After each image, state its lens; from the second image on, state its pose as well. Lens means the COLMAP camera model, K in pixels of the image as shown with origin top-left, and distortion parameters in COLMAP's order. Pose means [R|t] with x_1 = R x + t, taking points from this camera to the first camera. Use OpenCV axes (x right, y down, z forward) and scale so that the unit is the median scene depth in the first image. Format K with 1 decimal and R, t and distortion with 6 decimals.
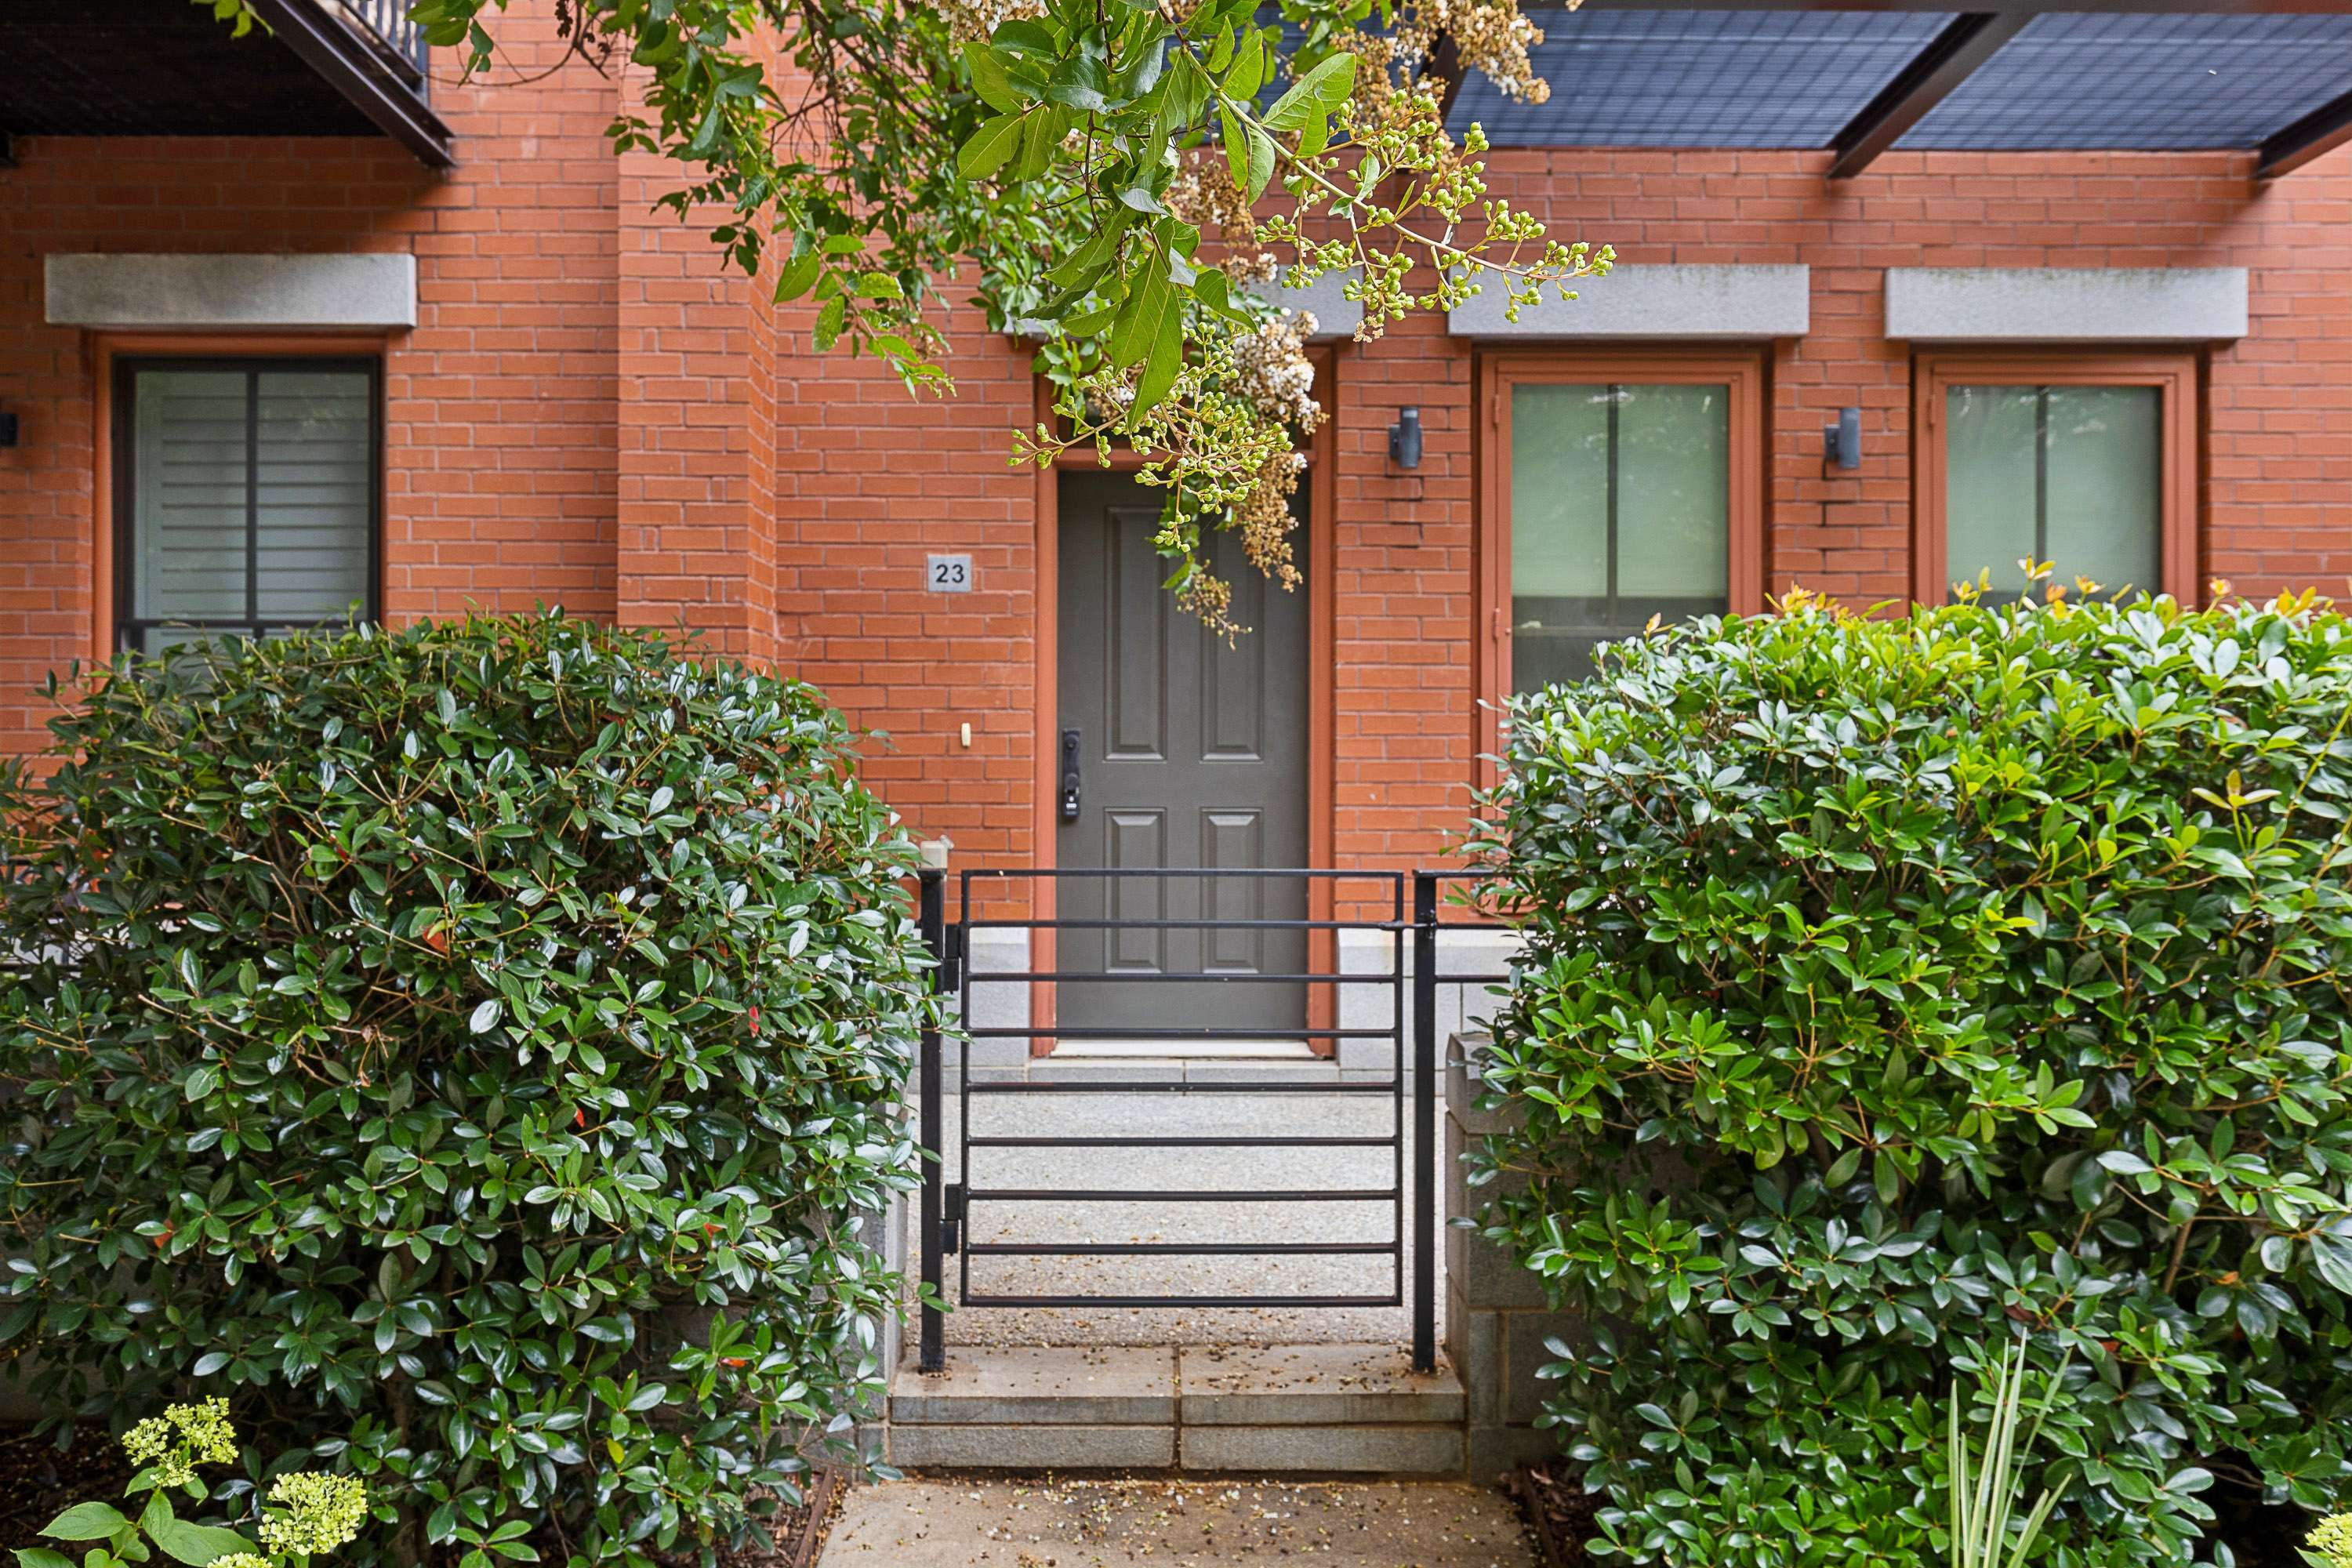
lens RADIAL K [[1874.4, 0, 1176.0], [0, 1874.4, 784.0], [0, 0, 1]] dist [0.001635, 0.008498]
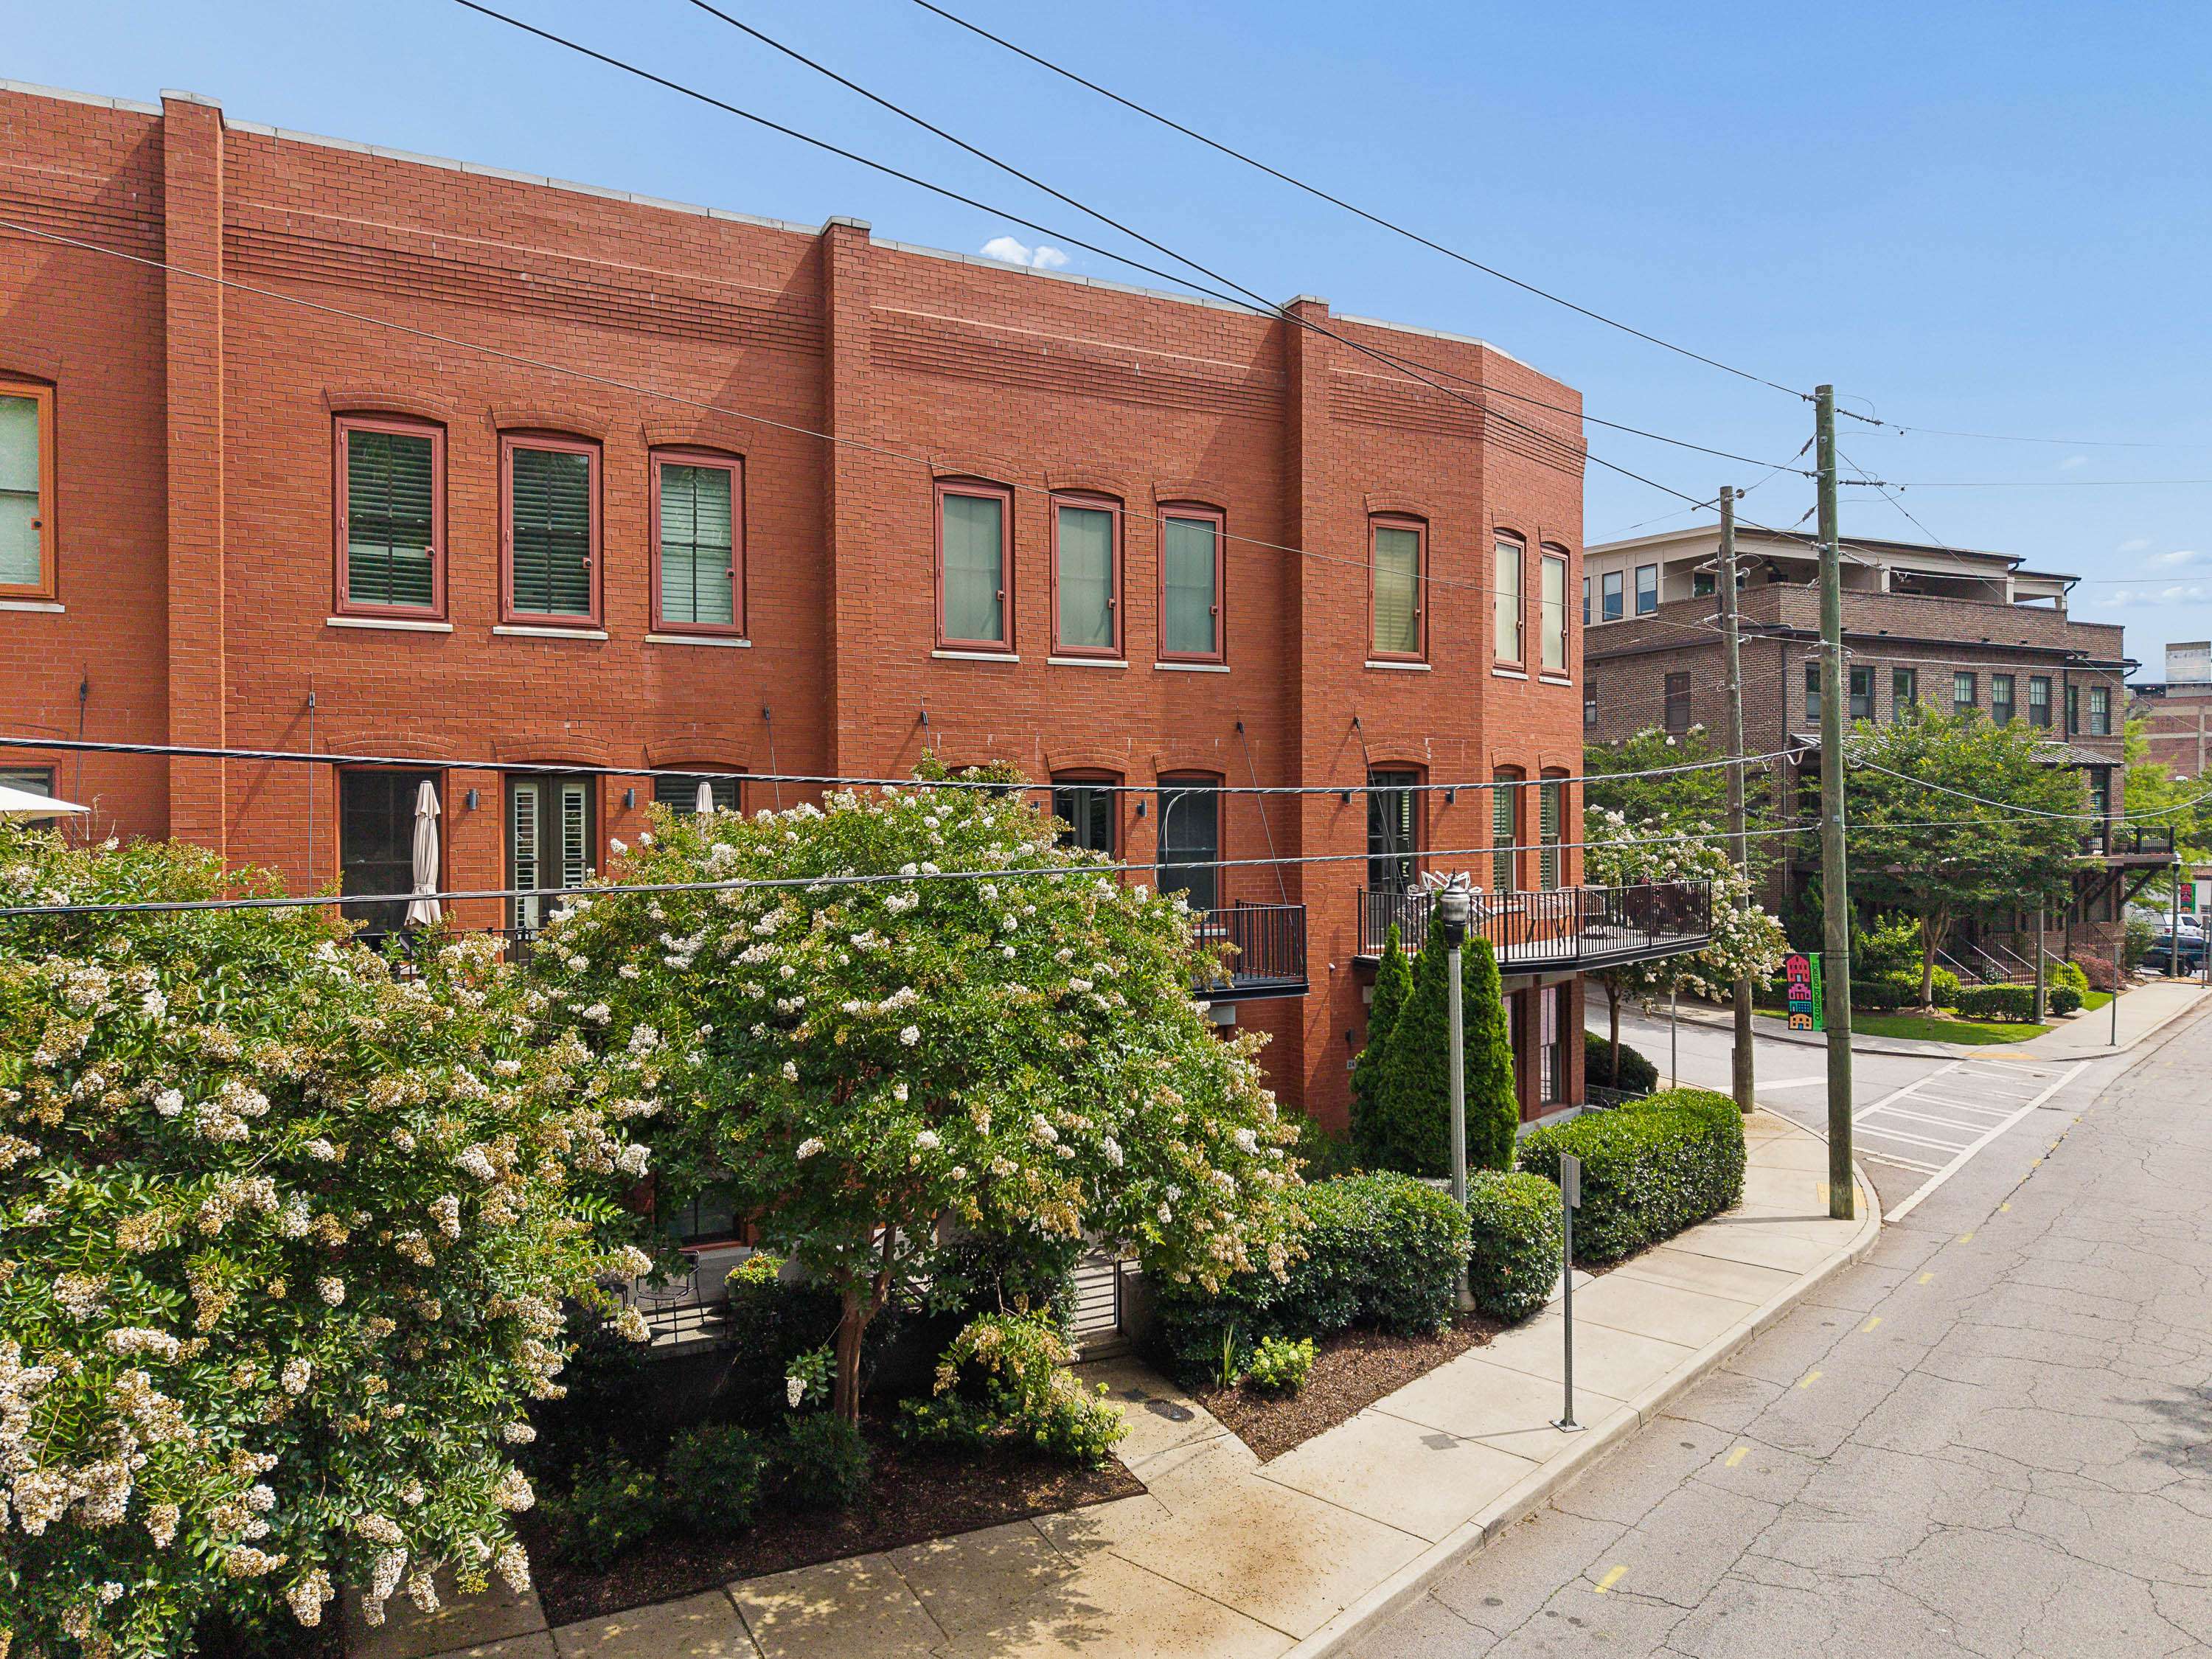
lens RADIAL K [[1481.9, 0, 1099.8], [0, 1481.9, 827.3], [0, 0, 1]] dist [0.007065, -0.002396]
pose [[0.895771, -0.009090, 0.444422, -2.700935], [0.009487, 0.999954, 0.001329, -1.735099], [-0.444414, 0.003026, 0.895816, -4.203864]]
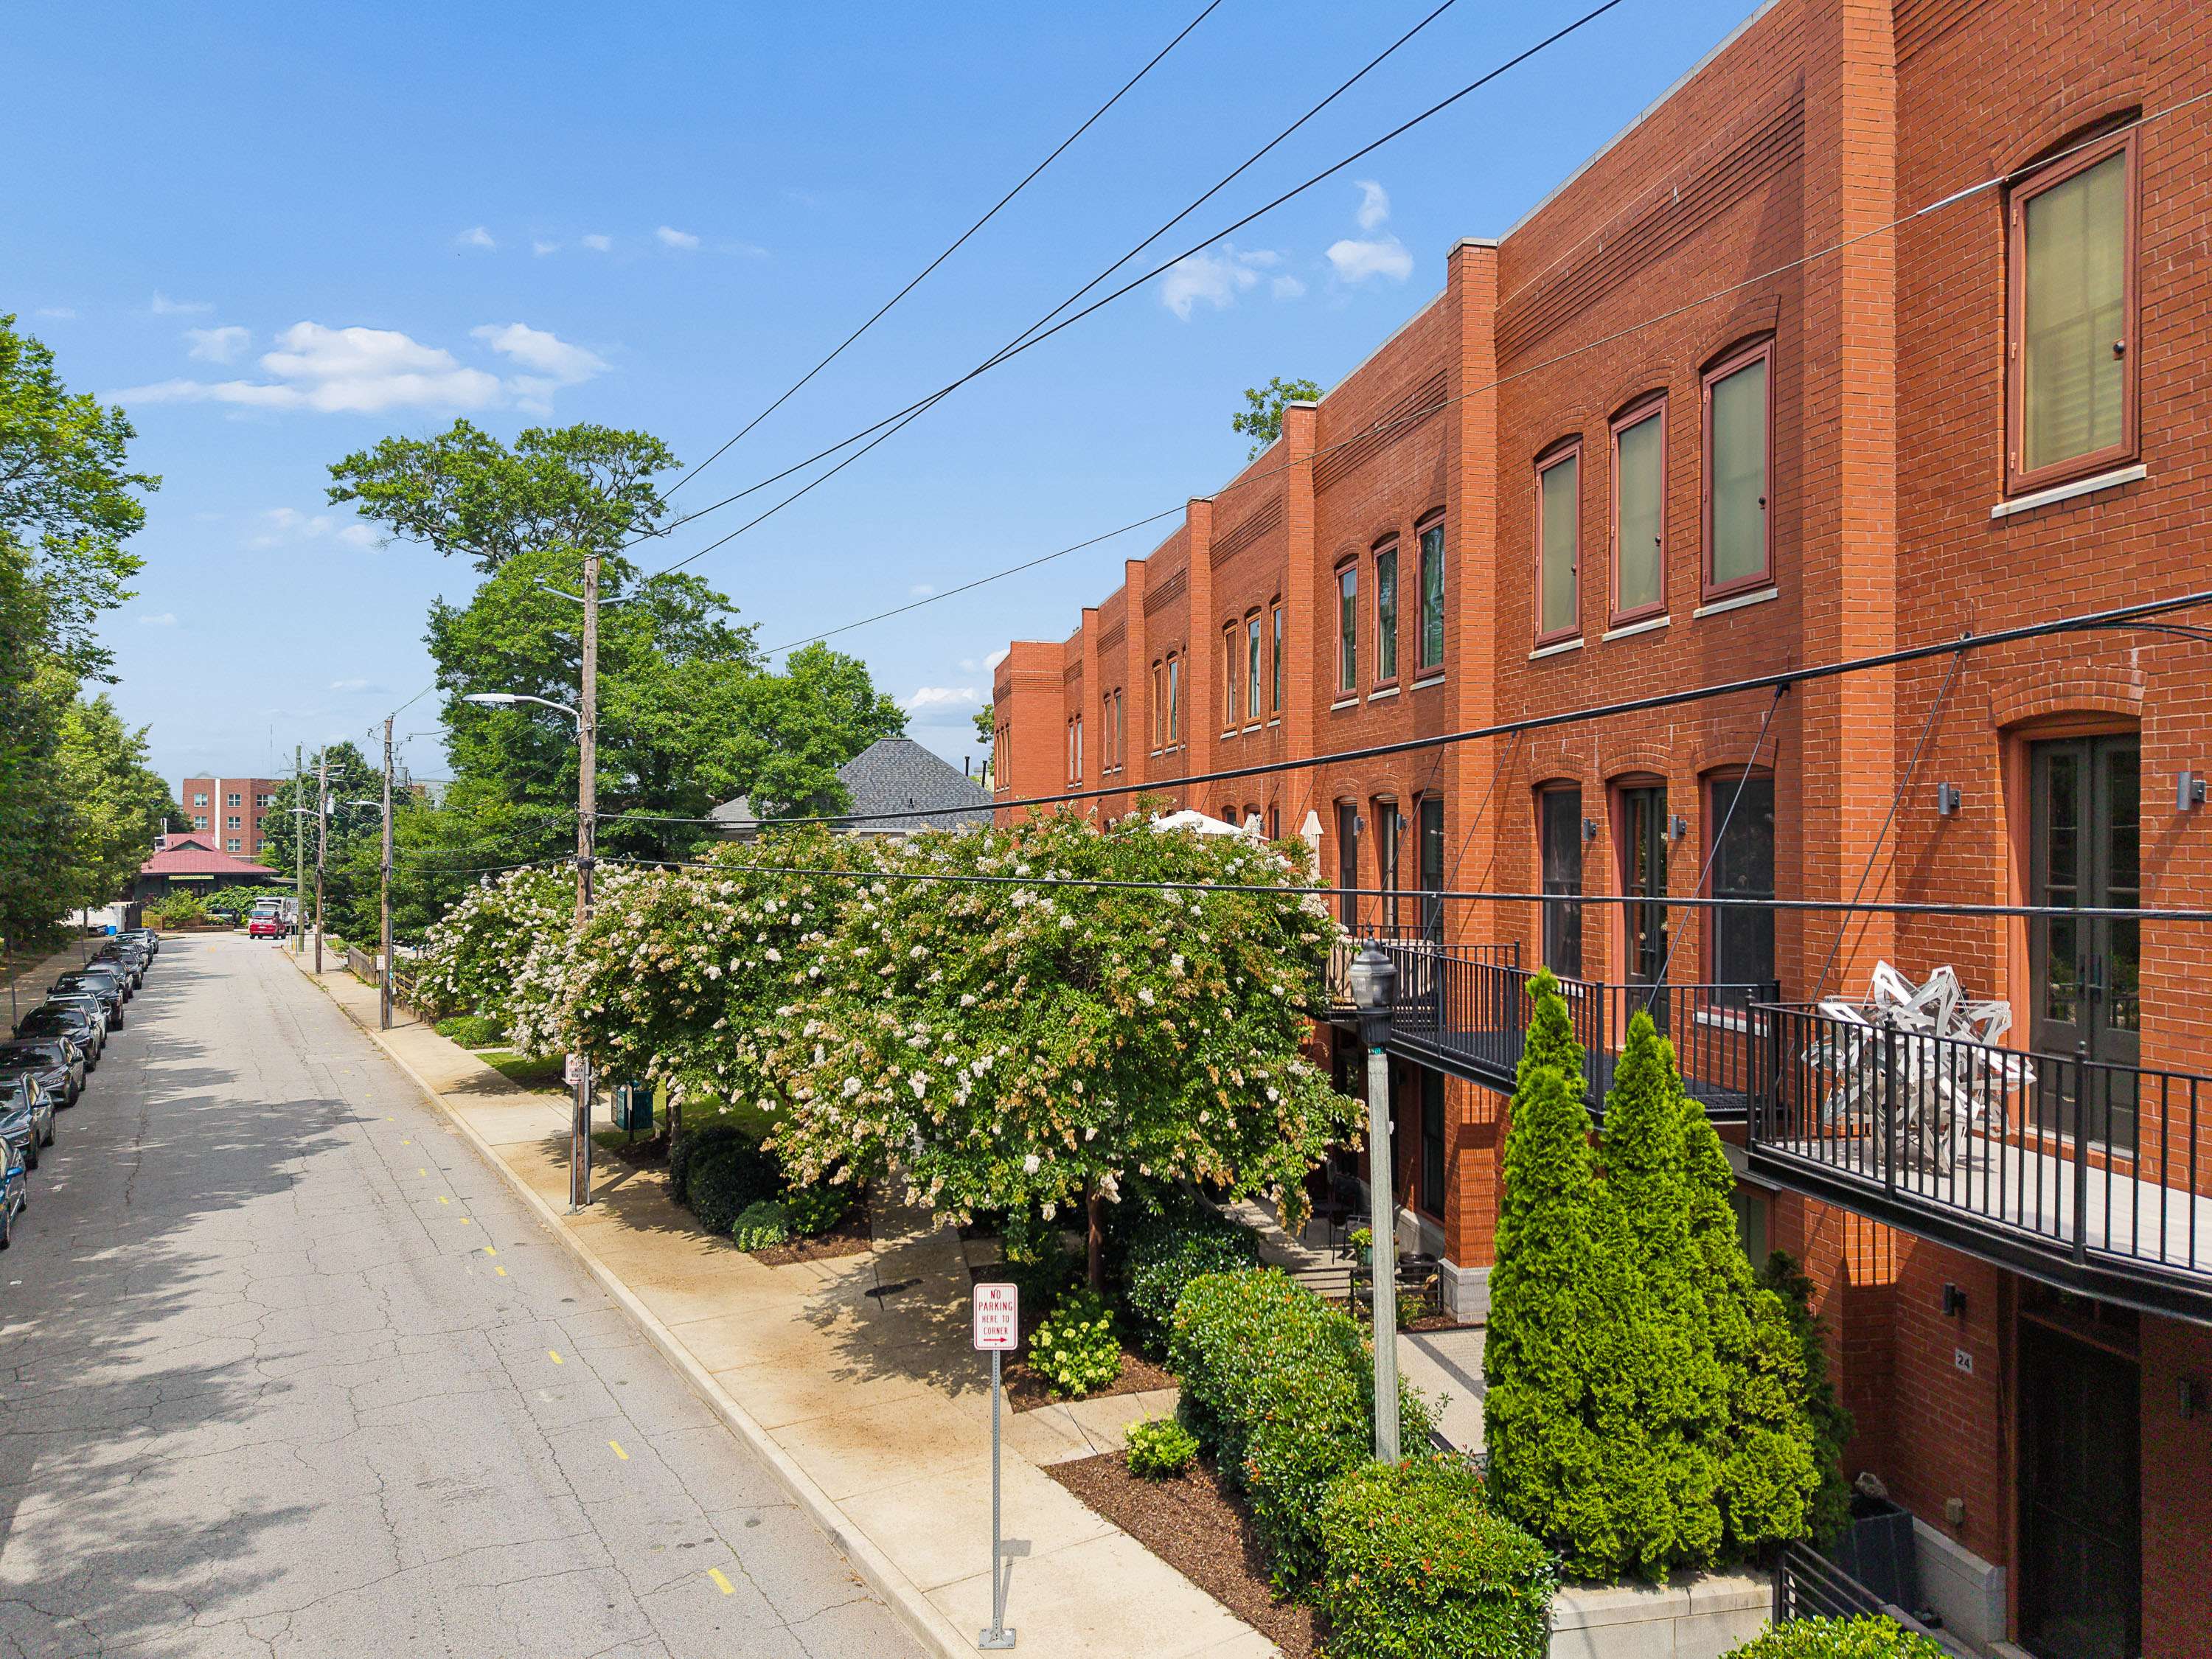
lens RADIAL K [[1481.9, 0, 1099.8], [0, 1481.9, 827.3], [0, 0, 1]] dist [0.007065, -0.002396]
pose [[0.170337, -0.009529, -0.985340, 5.876640], [-0.011946, 0.999860, -0.011735, -1.731479], [0.985313, 0.013770, 0.170199, -0.307668]]
